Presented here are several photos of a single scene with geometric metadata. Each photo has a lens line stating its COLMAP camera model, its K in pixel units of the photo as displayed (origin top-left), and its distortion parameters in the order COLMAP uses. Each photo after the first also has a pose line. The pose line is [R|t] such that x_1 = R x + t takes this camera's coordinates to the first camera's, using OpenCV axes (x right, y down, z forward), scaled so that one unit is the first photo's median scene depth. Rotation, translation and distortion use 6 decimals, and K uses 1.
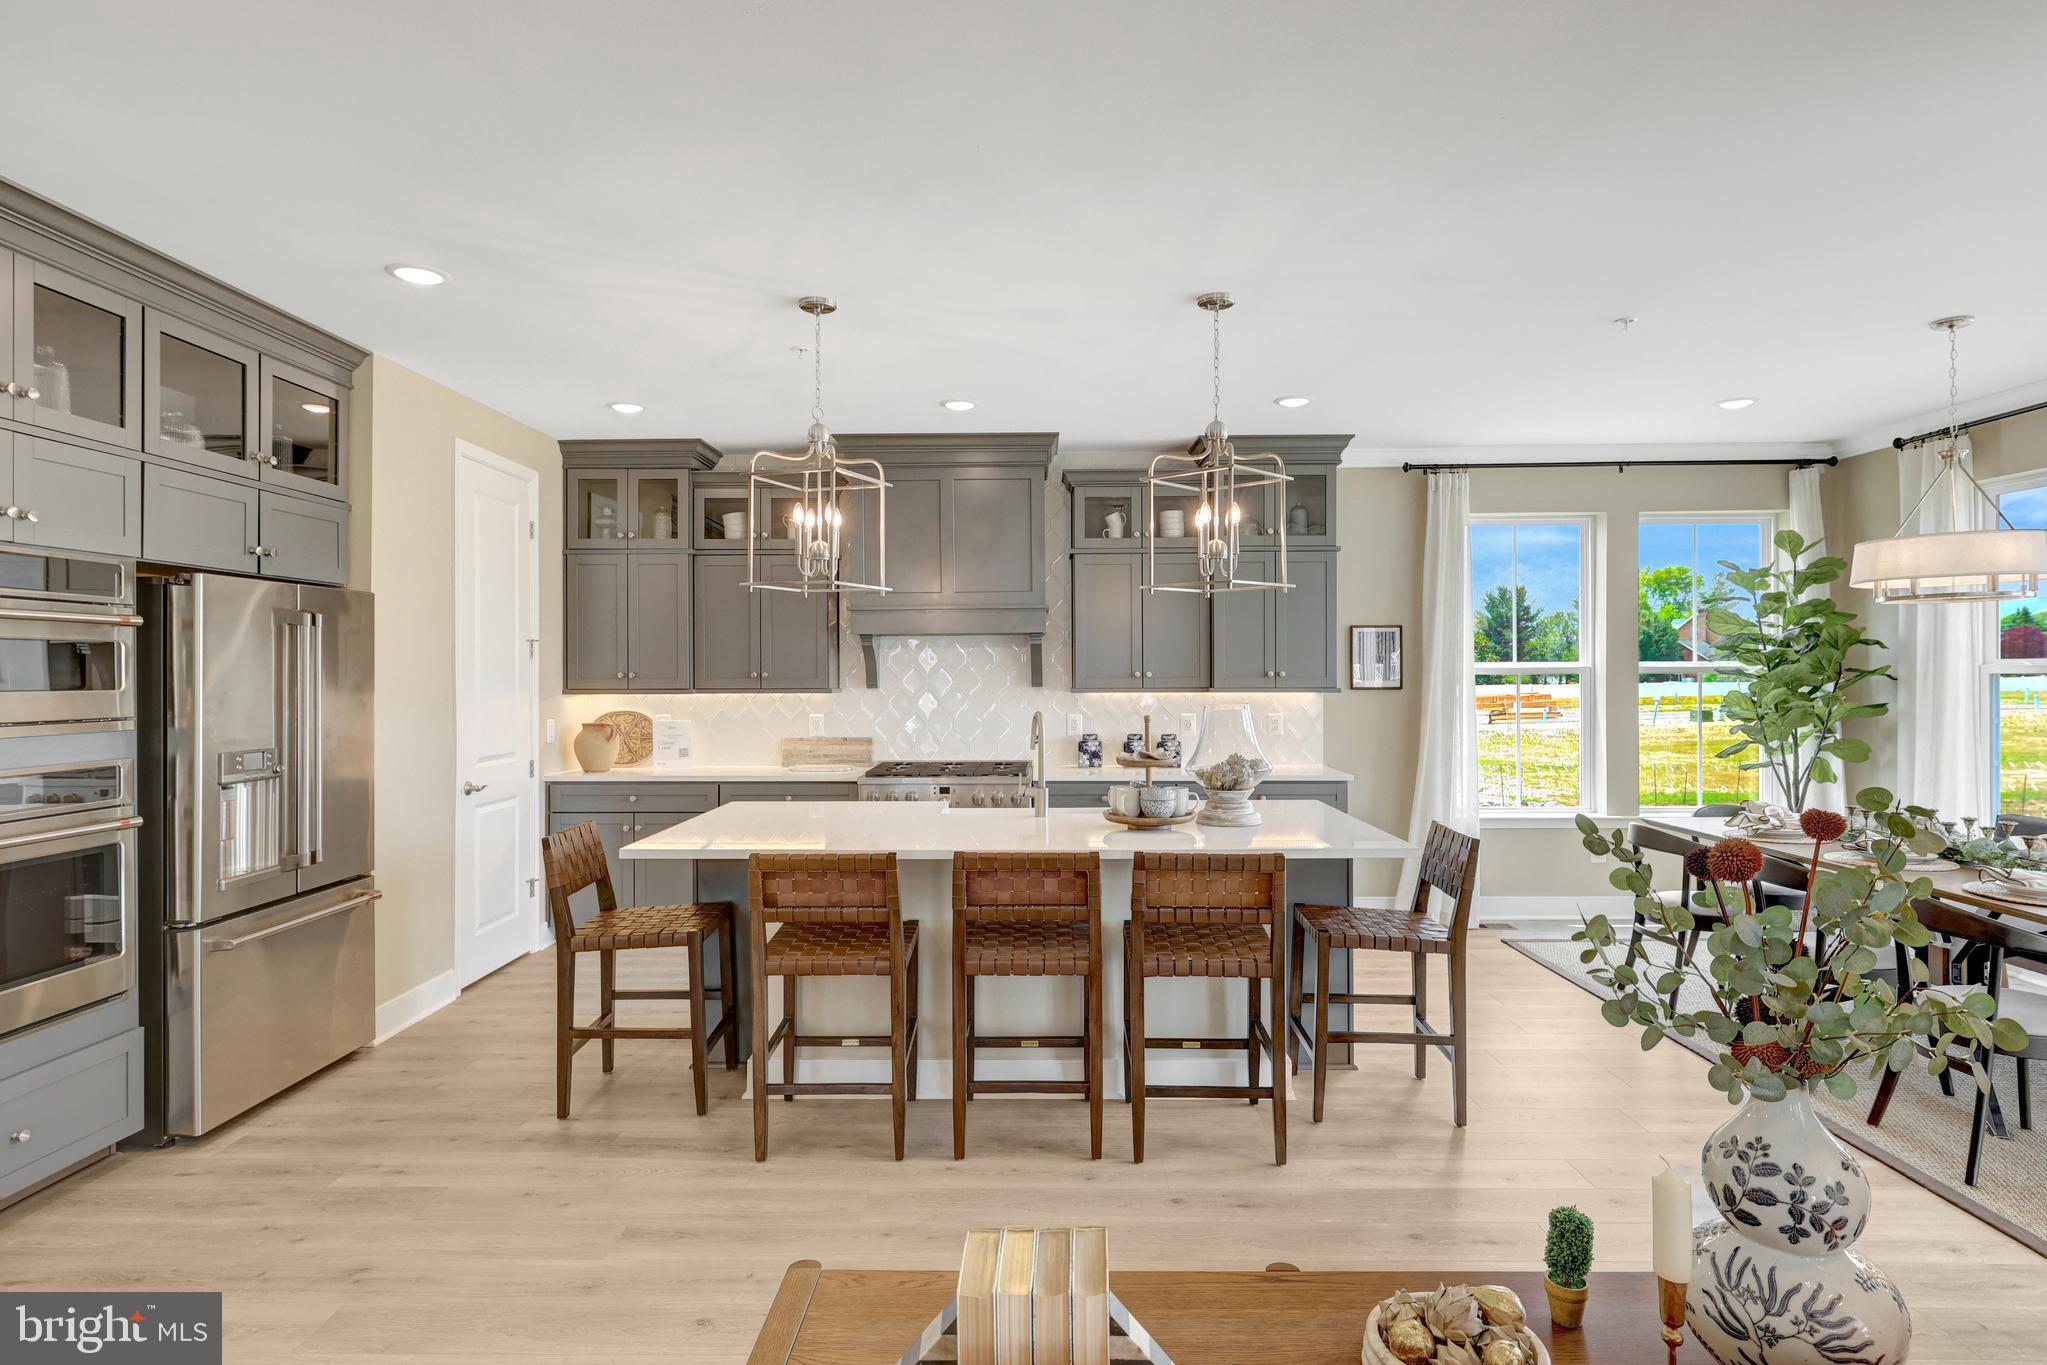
lens RADIAL K [[1088.2, 0, 1019.6], [0, 1088.2, 666.3], [0, 0, 1]] dist [-0.002305, -0.000382]
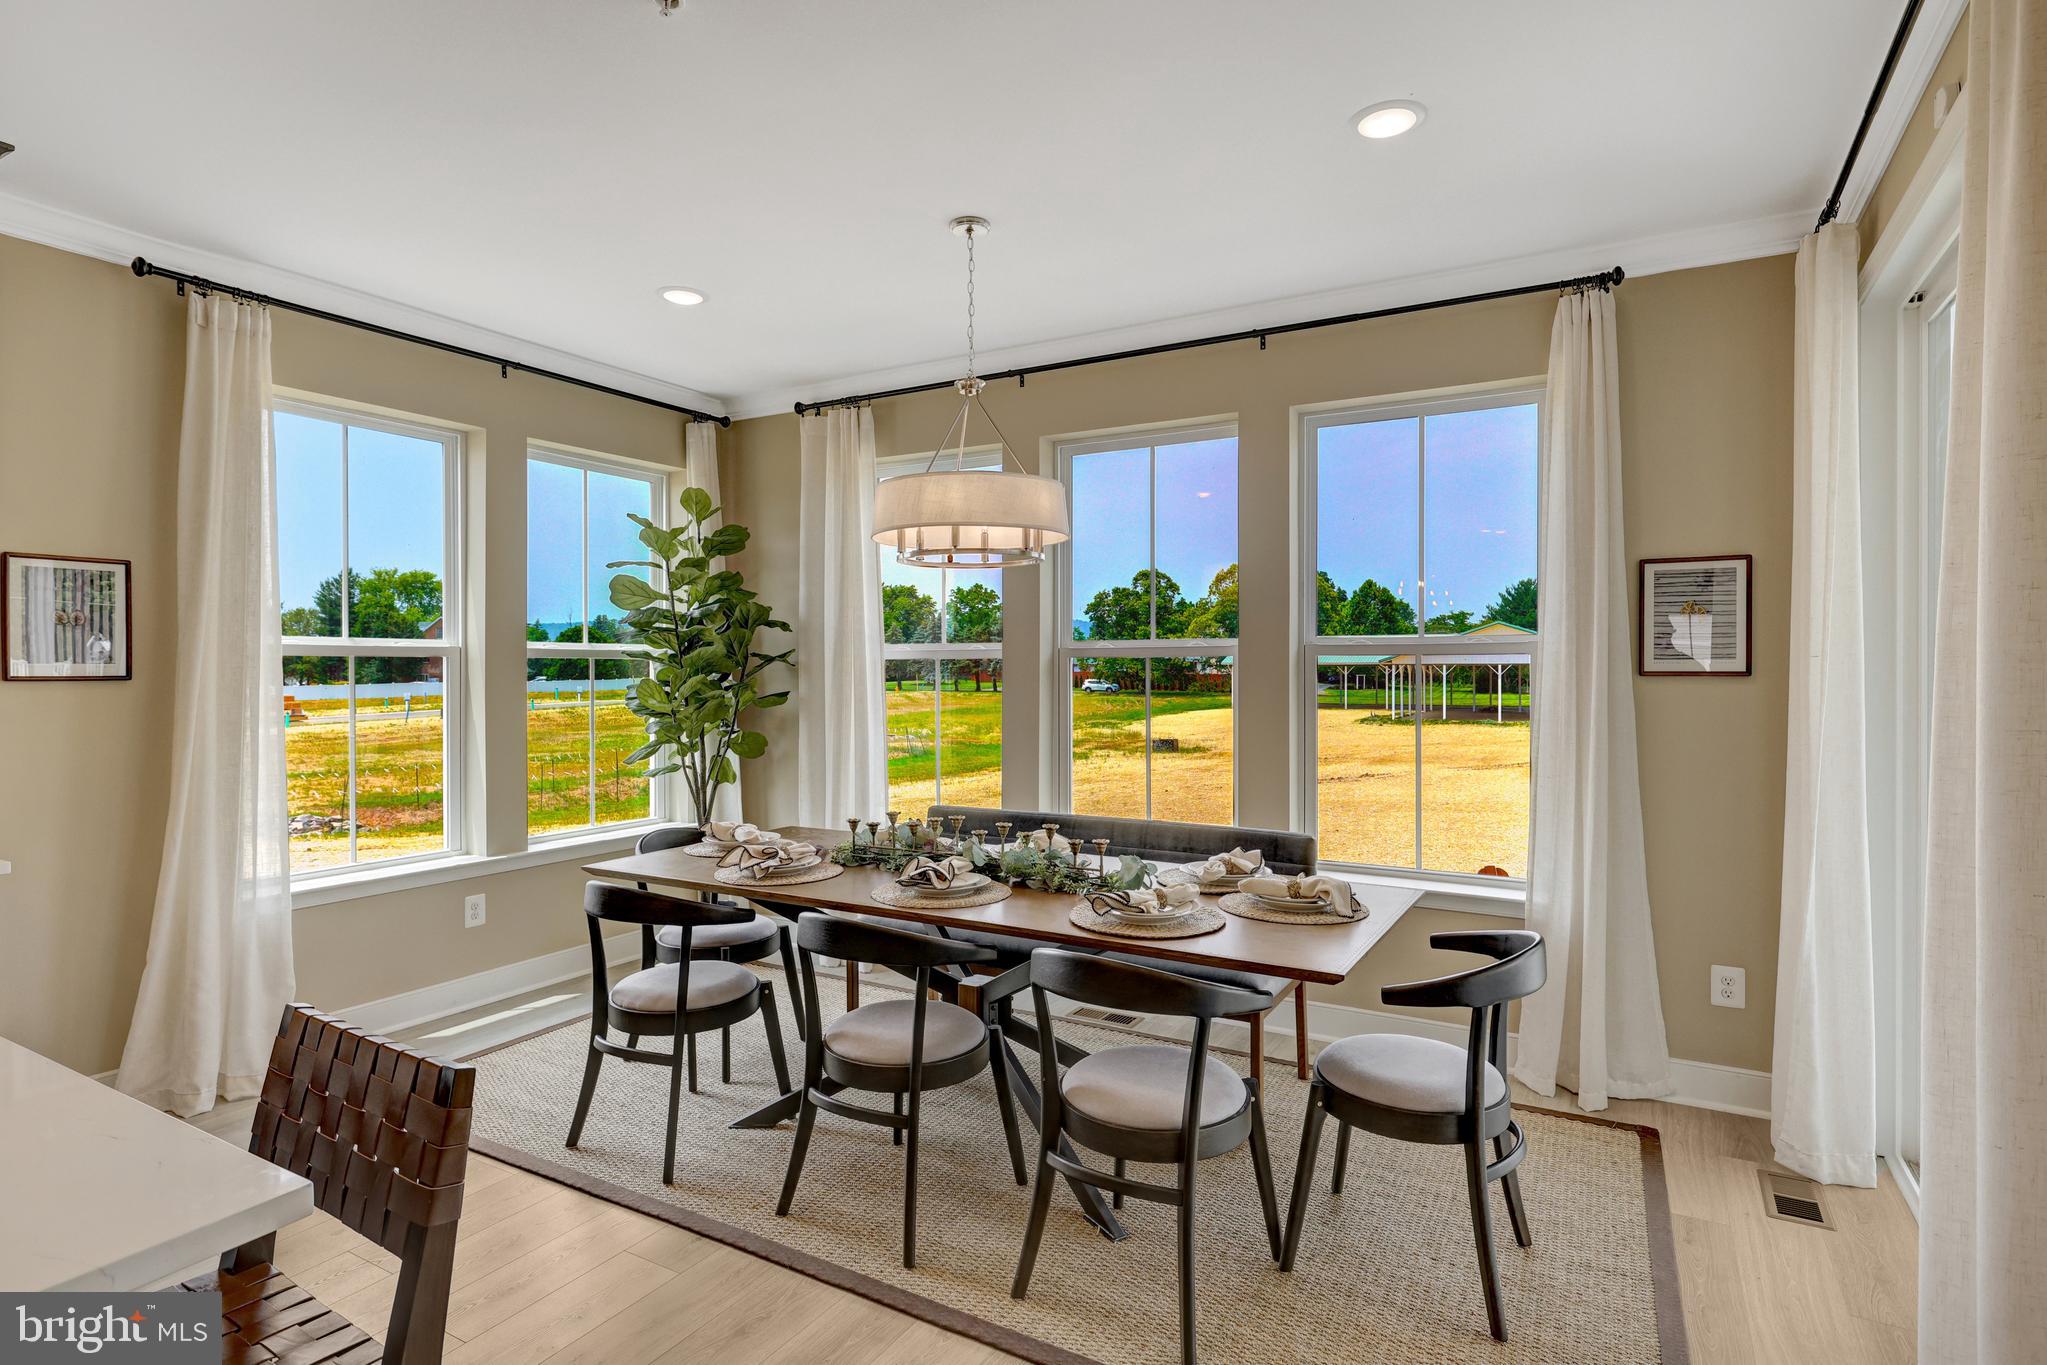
lens RADIAL K [[1056.5, 0, 1023.5], [0, 1056.5, 682.5], [0, 0, 1]] dist [0.001785, 0.000375]
pose [[0.489197, -0.006670, 0.872148, 0.114292], [-0.006544, 0.999915, 0.011318, 0.014173], [-0.872149, -0.011244, 0.489112, 0.371392]]
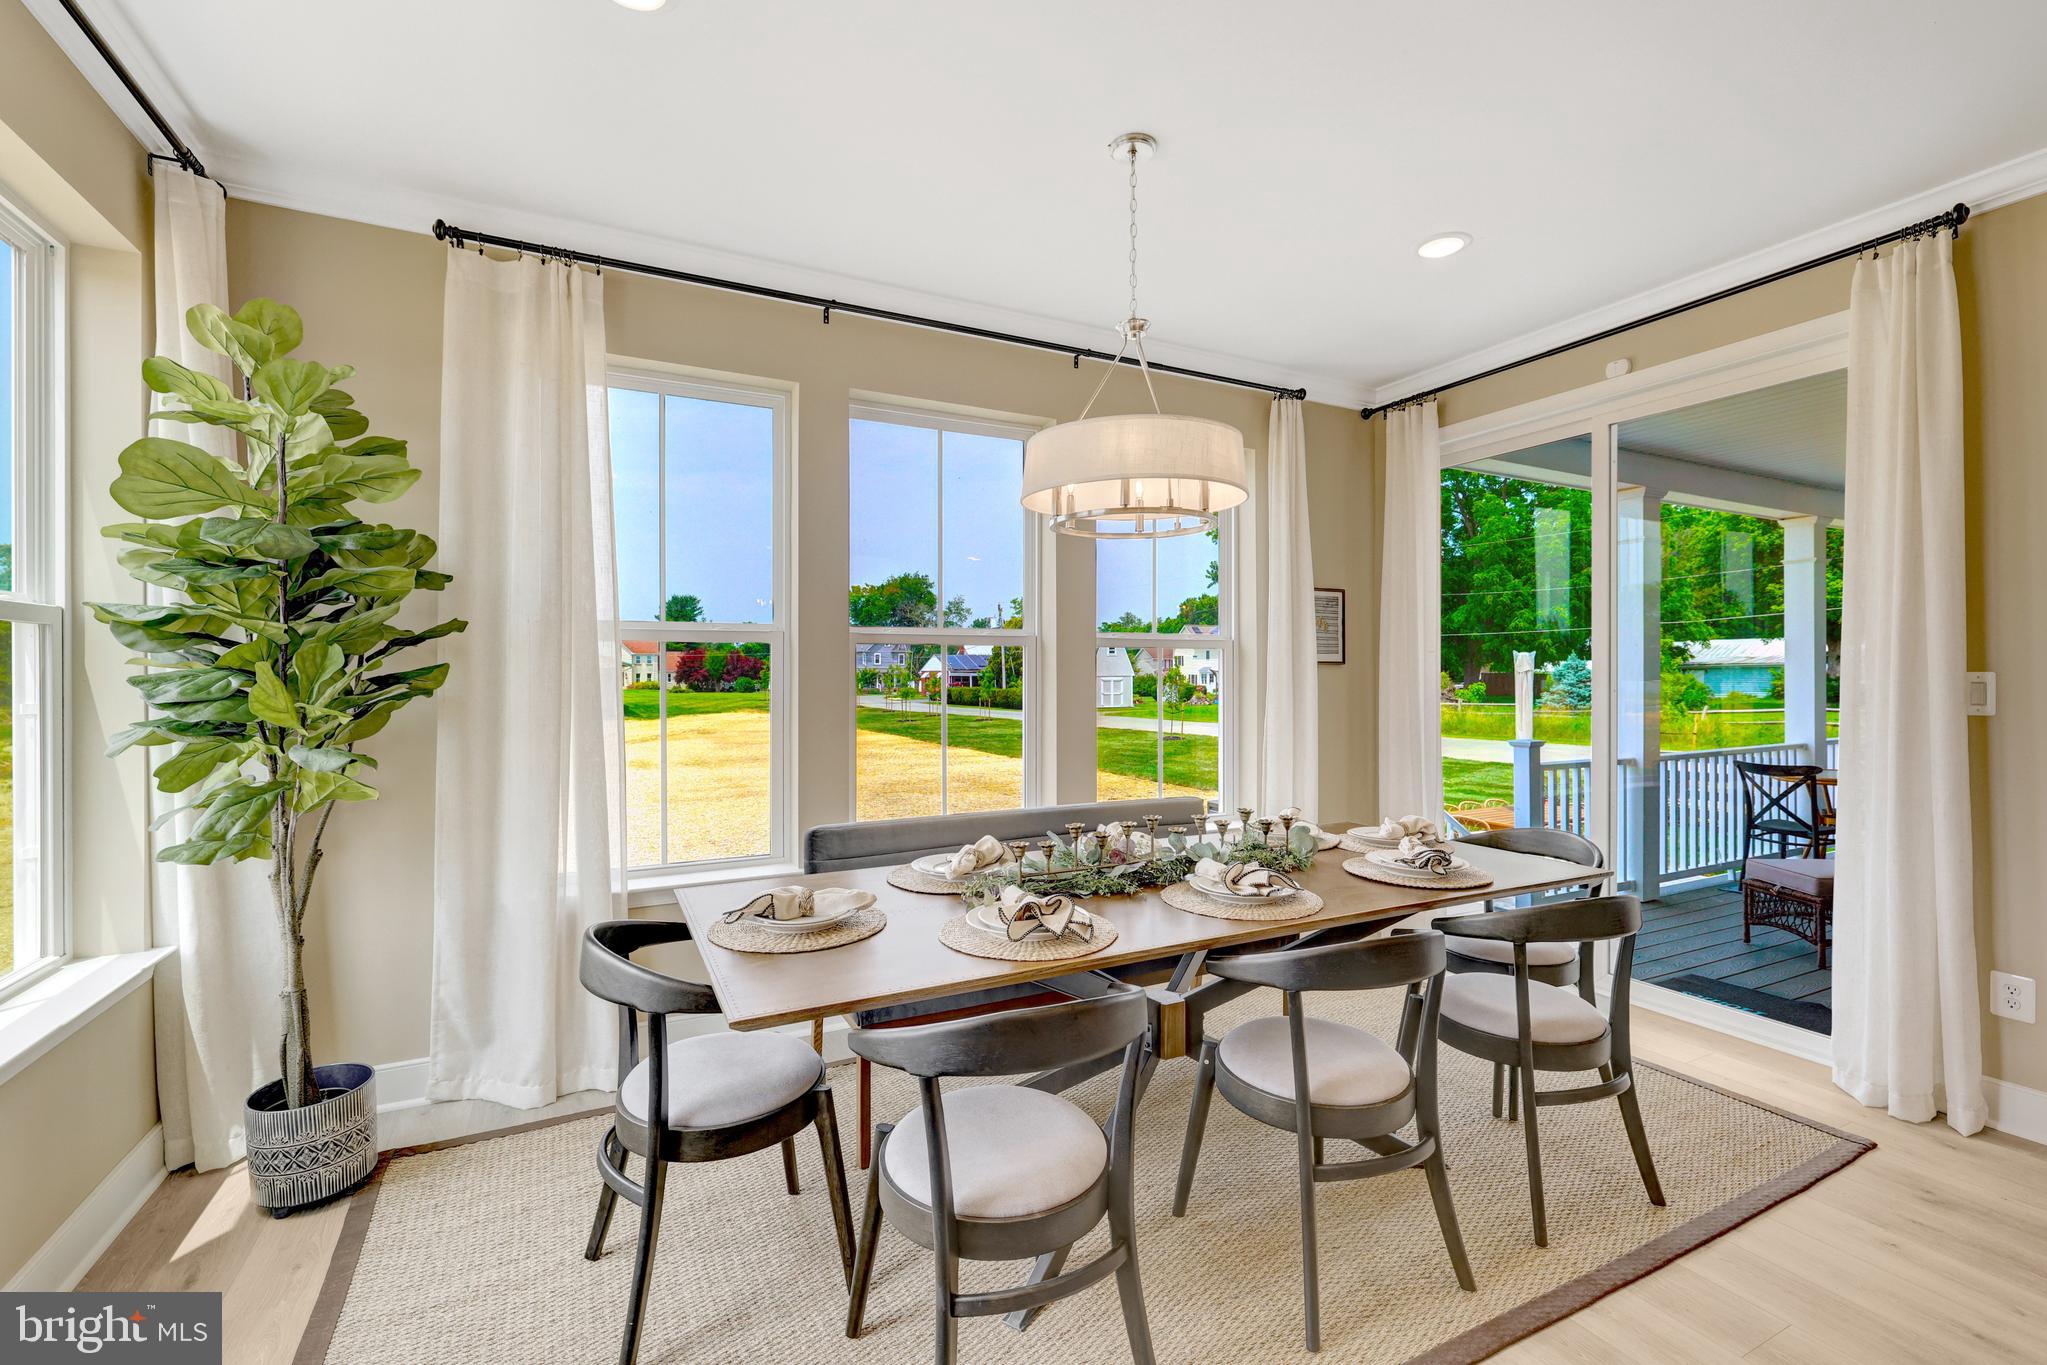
lens RADIAL K [[887.2, 0, 1023.5], [0, 887.2, 680.1], [0, 0, 1]] dist [-0.003235, -0.000387]
pose [[-0.460225, -0.002433, 0.887799, 0.237968], [-0.002093, 0.999996, 0.001655, 0.026744], [-0.887800, -0.001096, -0.460228, 0.882021]]
